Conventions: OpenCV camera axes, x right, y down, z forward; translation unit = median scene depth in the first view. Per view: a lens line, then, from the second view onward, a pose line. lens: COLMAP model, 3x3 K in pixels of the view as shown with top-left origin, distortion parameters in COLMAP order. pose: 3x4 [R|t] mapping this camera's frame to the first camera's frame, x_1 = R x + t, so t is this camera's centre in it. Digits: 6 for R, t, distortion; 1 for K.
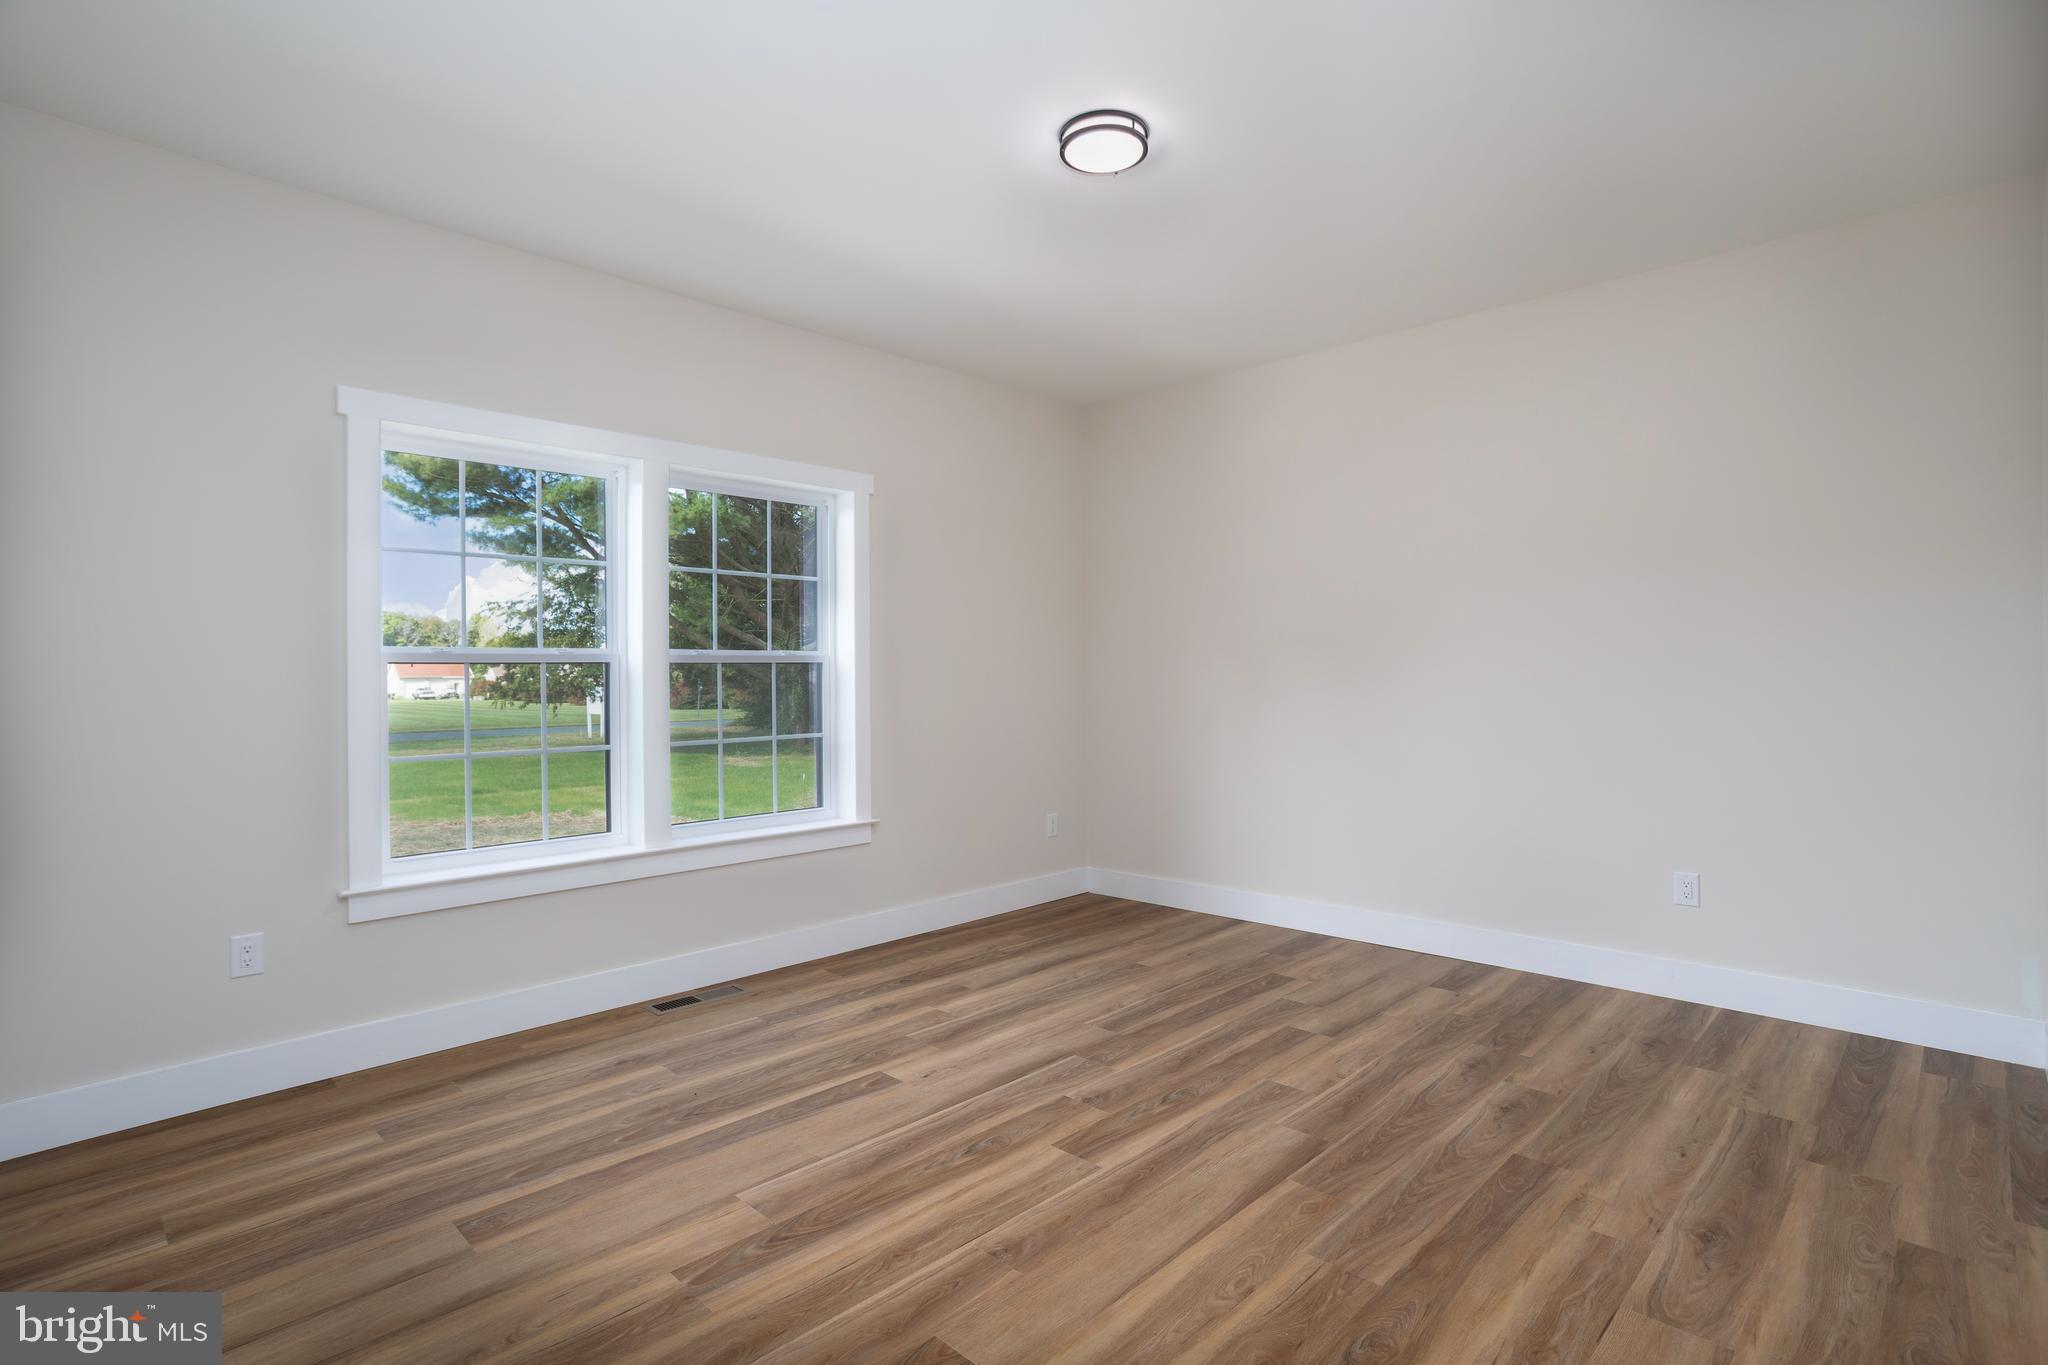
lens RADIAL K [[988.2, 0, 1015.3], [0, 988.2, 679.9], [0, 0, 1]] dist [-0.058793, 0.035668]
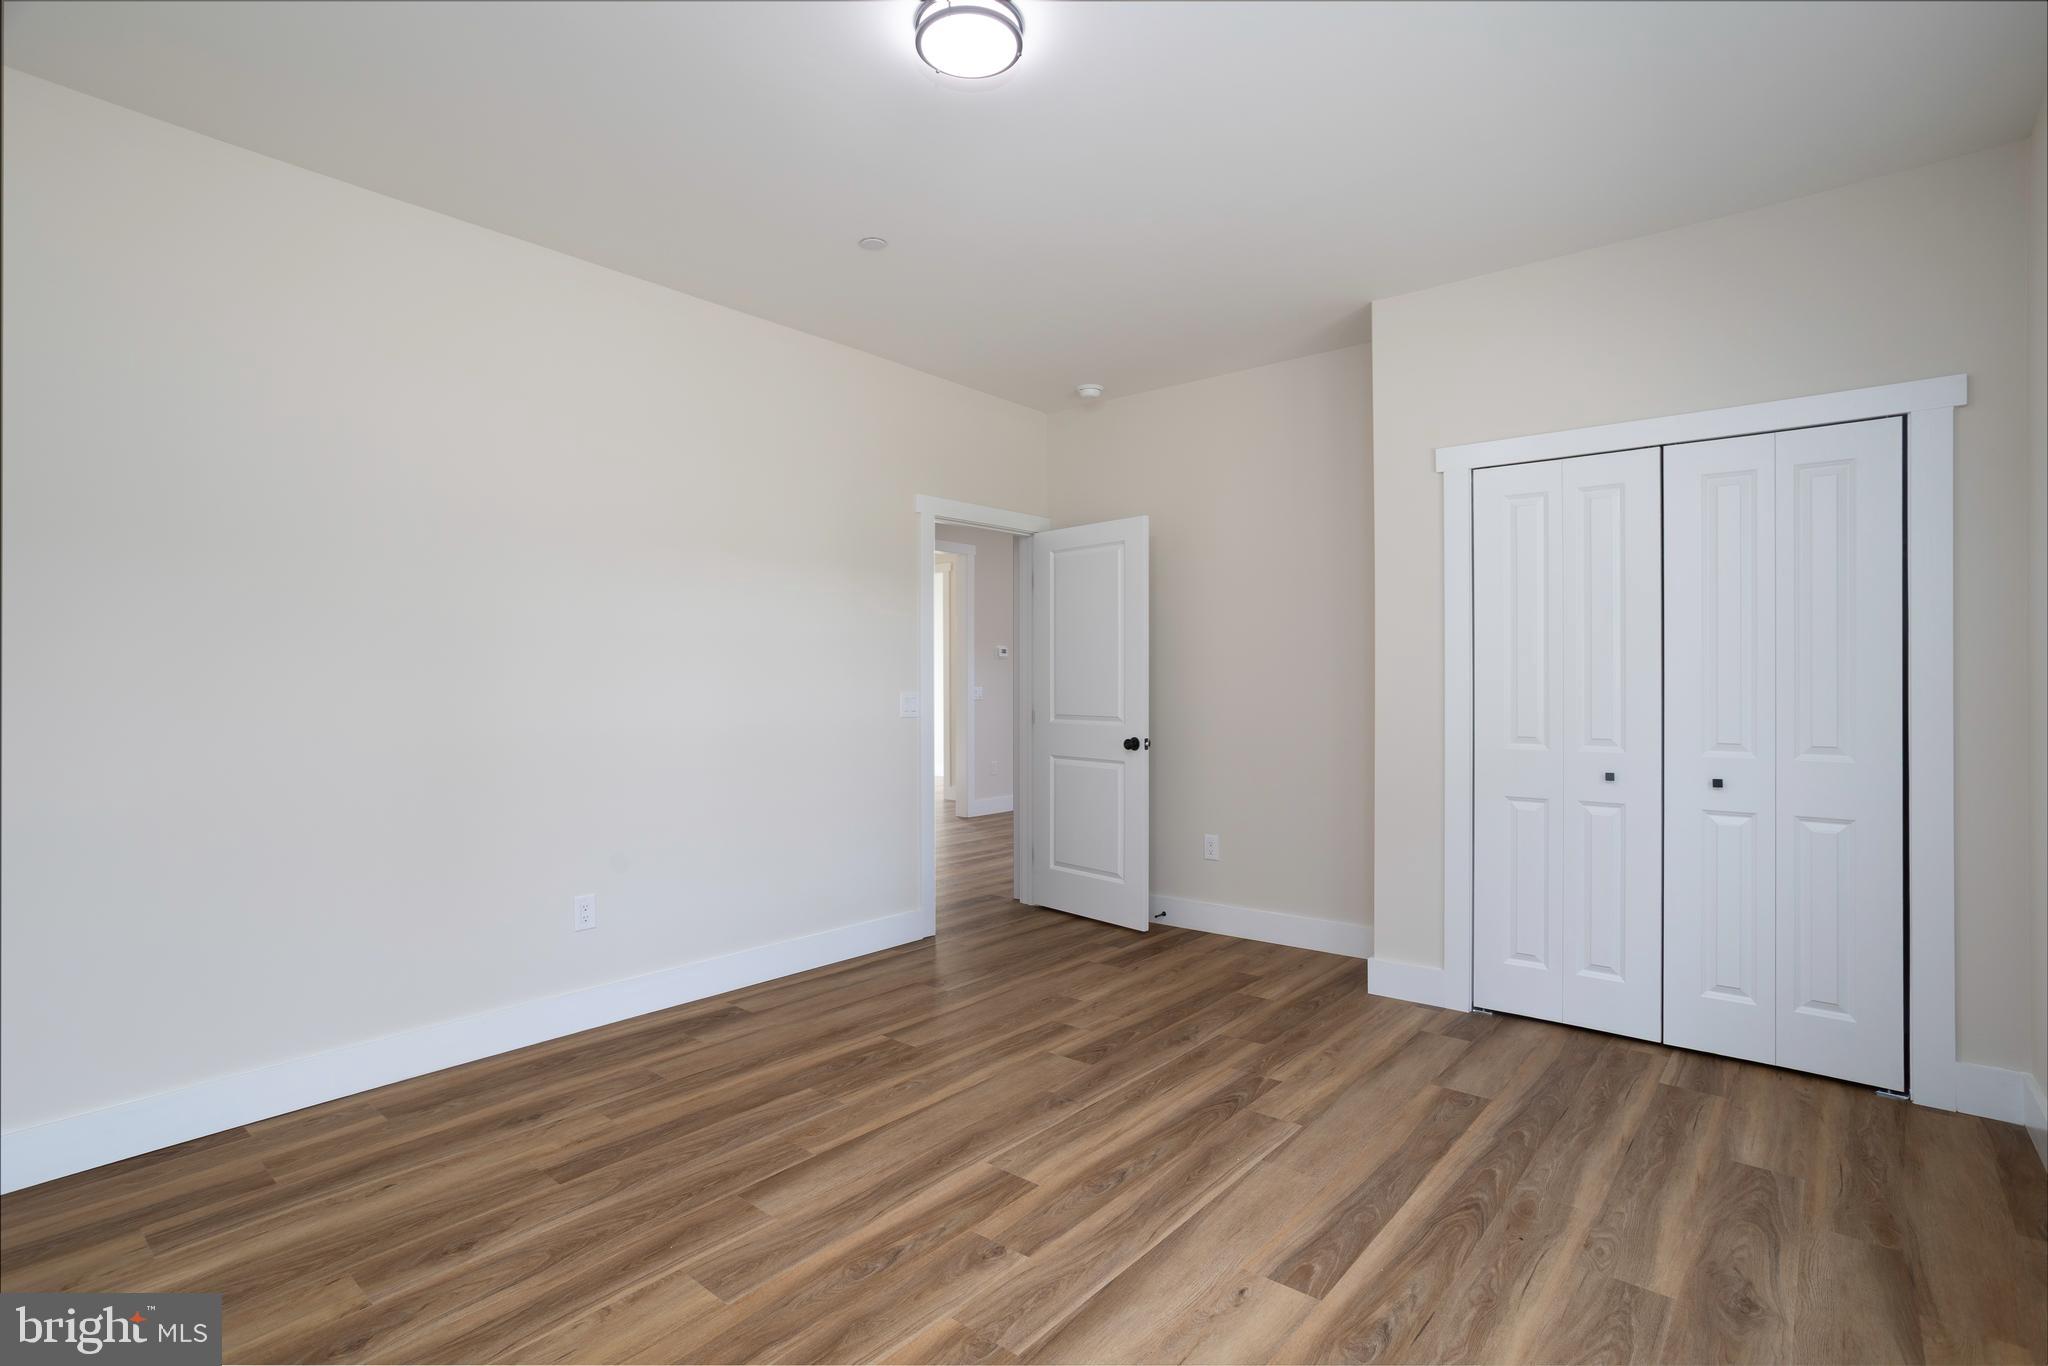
lens RADIAL K [[988.2, 0, 1015.3], [0, 988.2, 680.4], [0, 0, 1]] dist [-0.058793, 0.035668]
pose [[-0.997268, 0.012633, -0.072782, 0.120311], [0.012355, 0.999915, 0.004268, -0.012563], [0.072830, 0.003357, -0.997339, 1.918024]]
